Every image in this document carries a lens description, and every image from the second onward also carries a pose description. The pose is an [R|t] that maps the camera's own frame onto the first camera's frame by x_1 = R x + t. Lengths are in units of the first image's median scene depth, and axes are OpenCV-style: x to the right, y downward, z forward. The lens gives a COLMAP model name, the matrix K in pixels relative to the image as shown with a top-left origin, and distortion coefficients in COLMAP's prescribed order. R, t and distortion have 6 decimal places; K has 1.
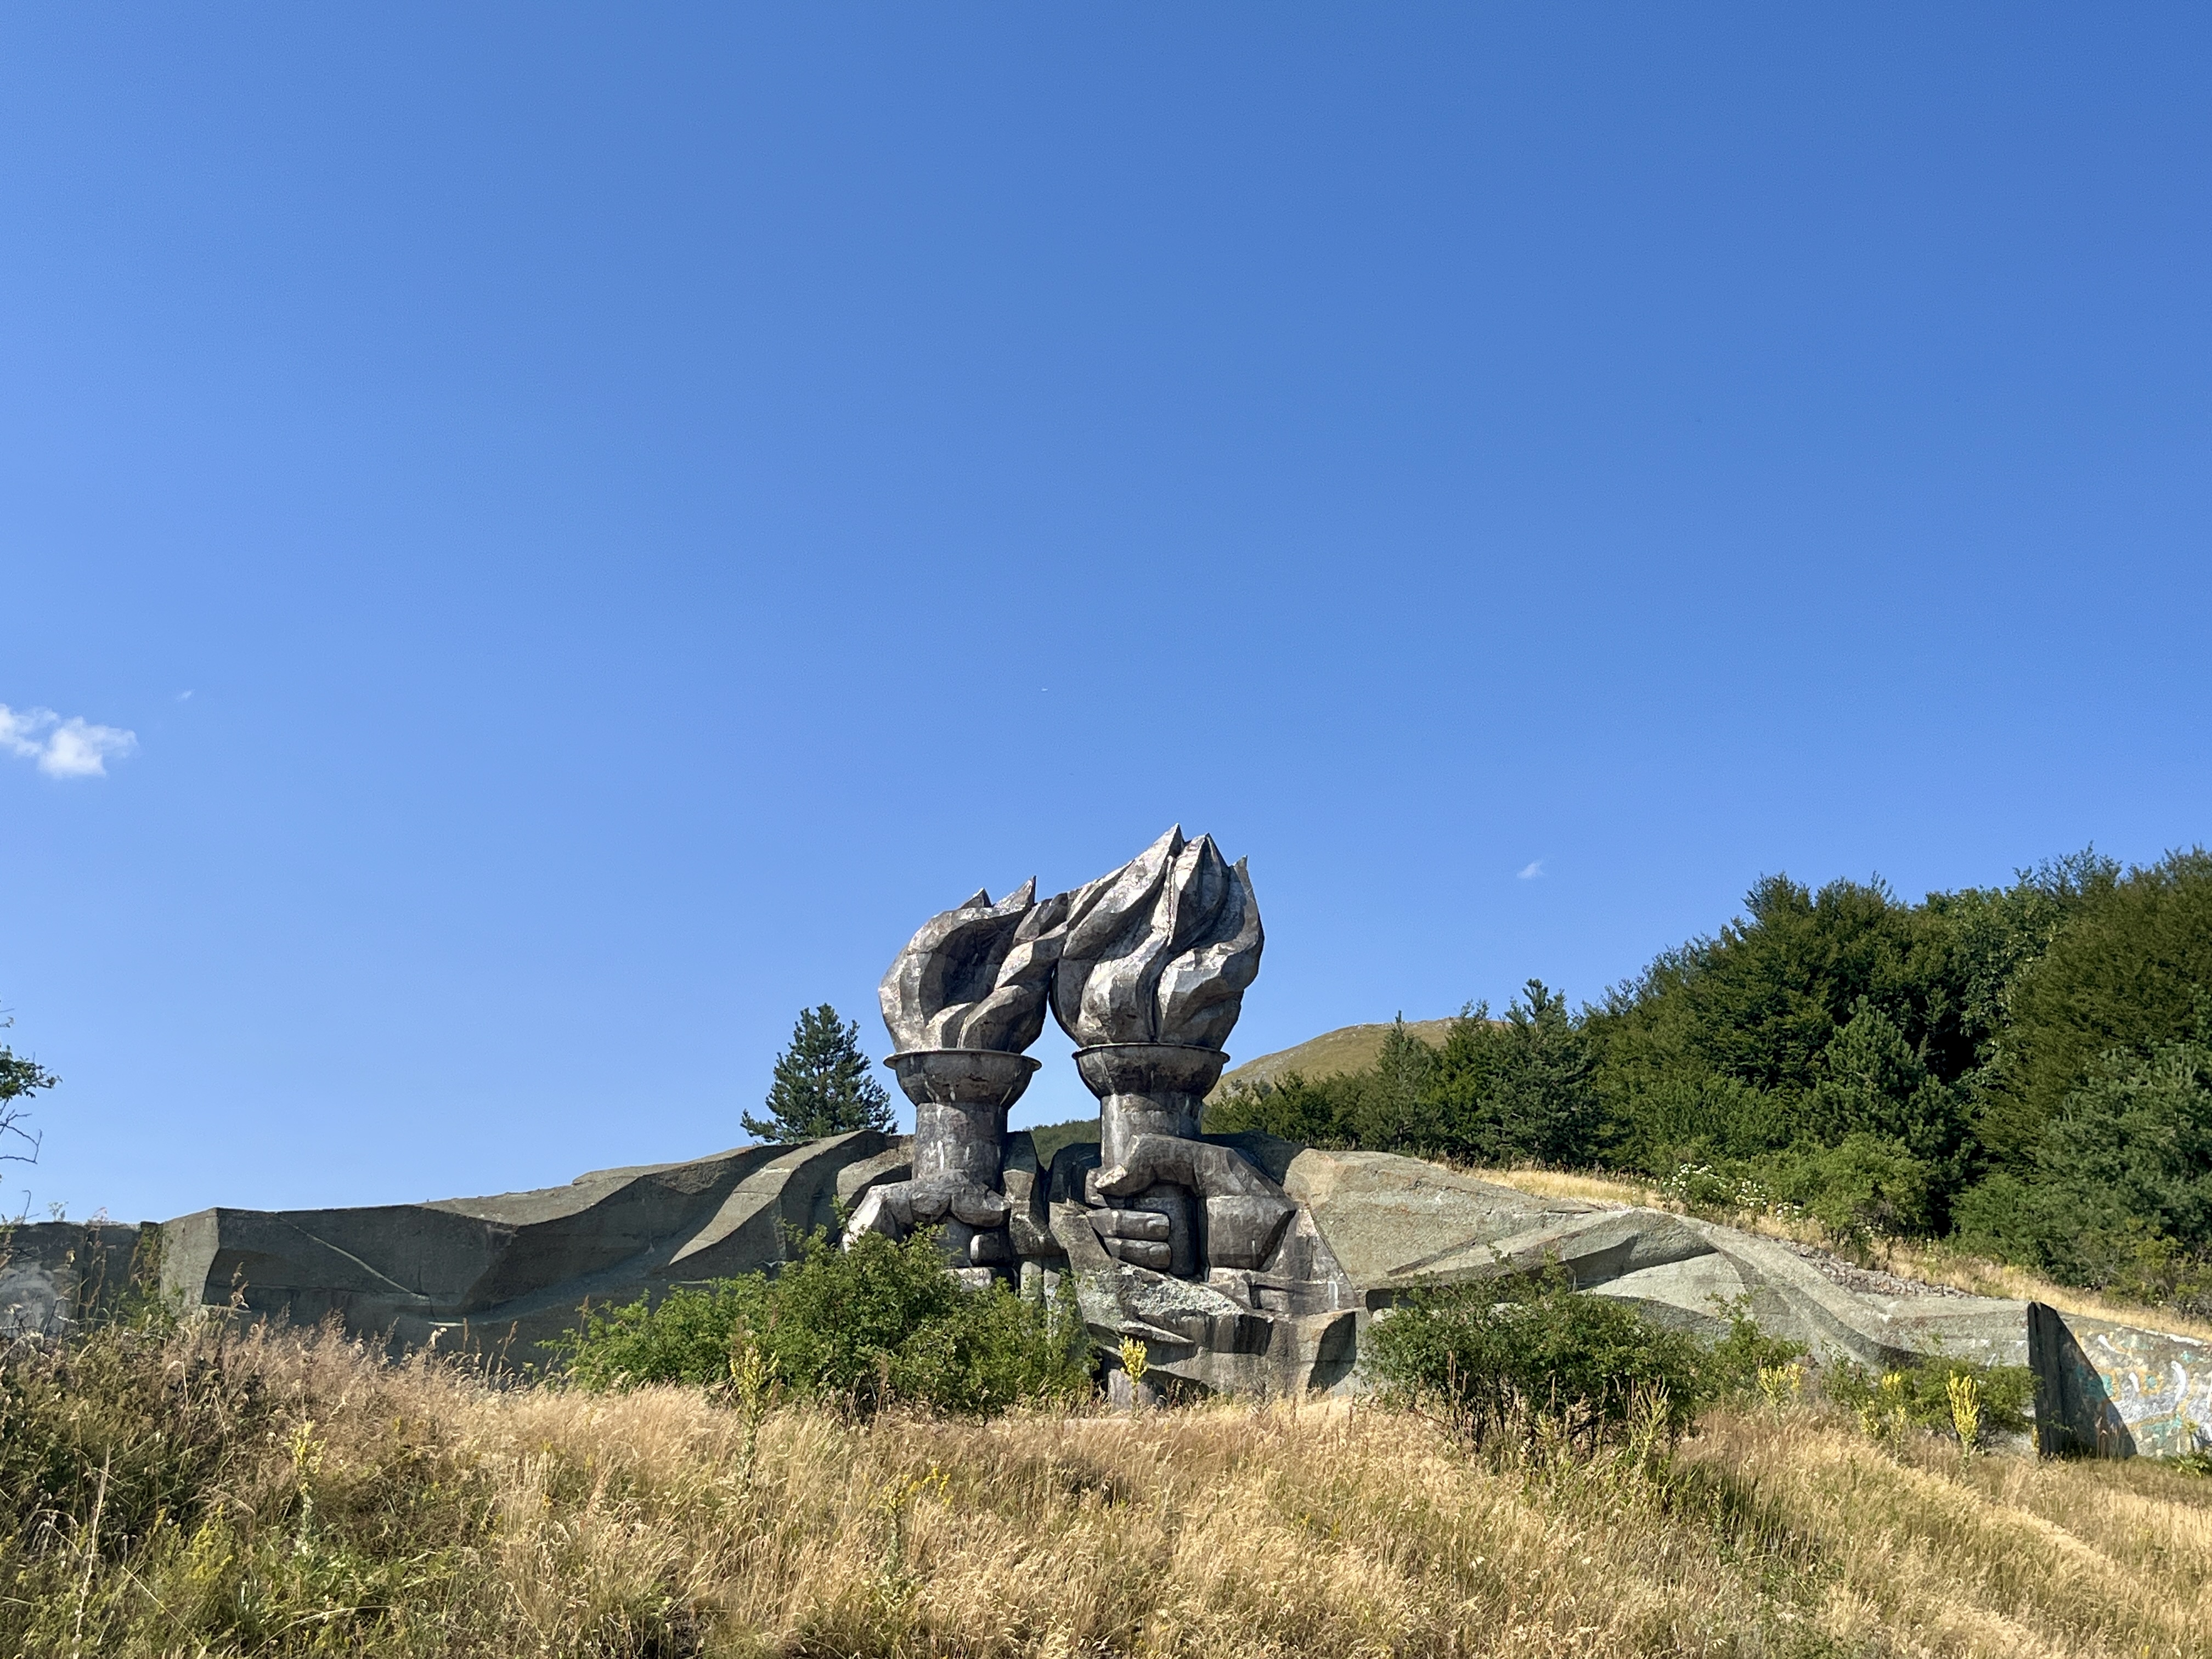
lens RADIAL K [[2464.9, 0, 1091.5], [0, 2464.9, 822.1], [0, 0, 1]] dist [0.020658, 0.000000]
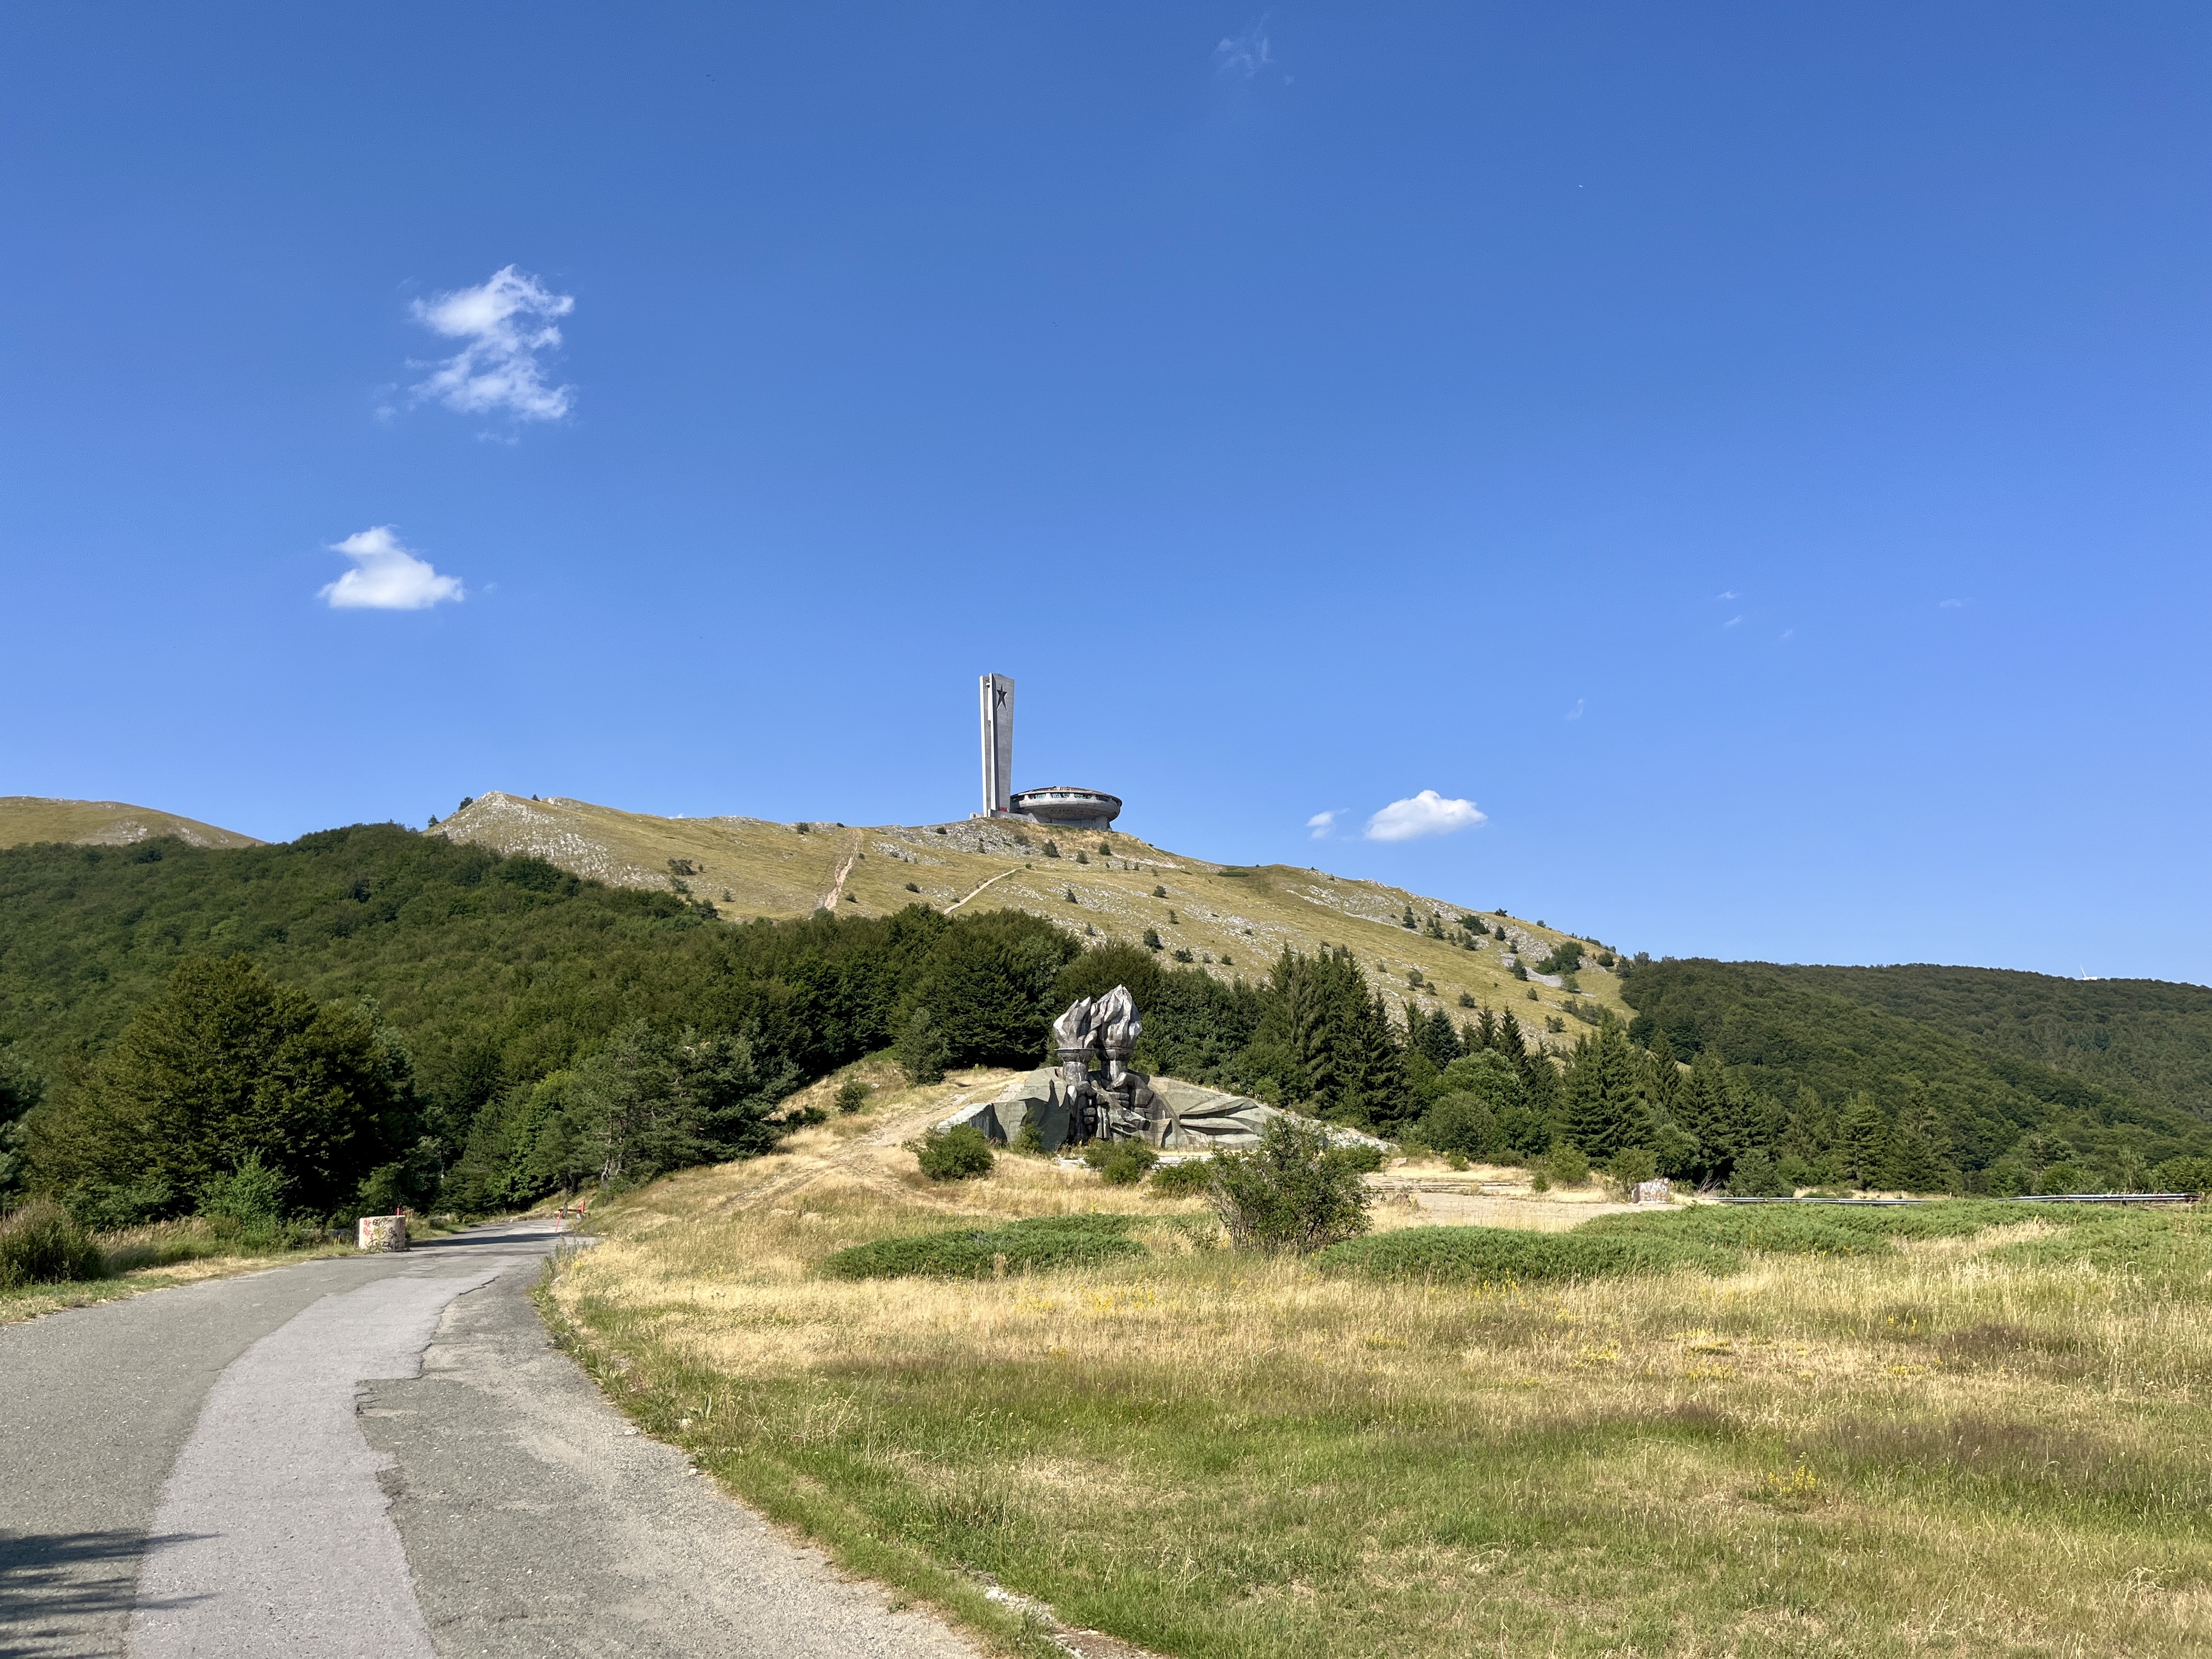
lens RADIAL K [[1841.1, 0, 1105.8], [0, 1841.1, 810.6], [0, 0, 1]] dist [0.073671, -0.013576]
pose [[0.700817, 0.107908, 0.705132, -2.047905], [-0.172590, 0.984774, 0.020831, -0.324894], [-0.692148, -0.136297, 0.708770, -0.935047]]
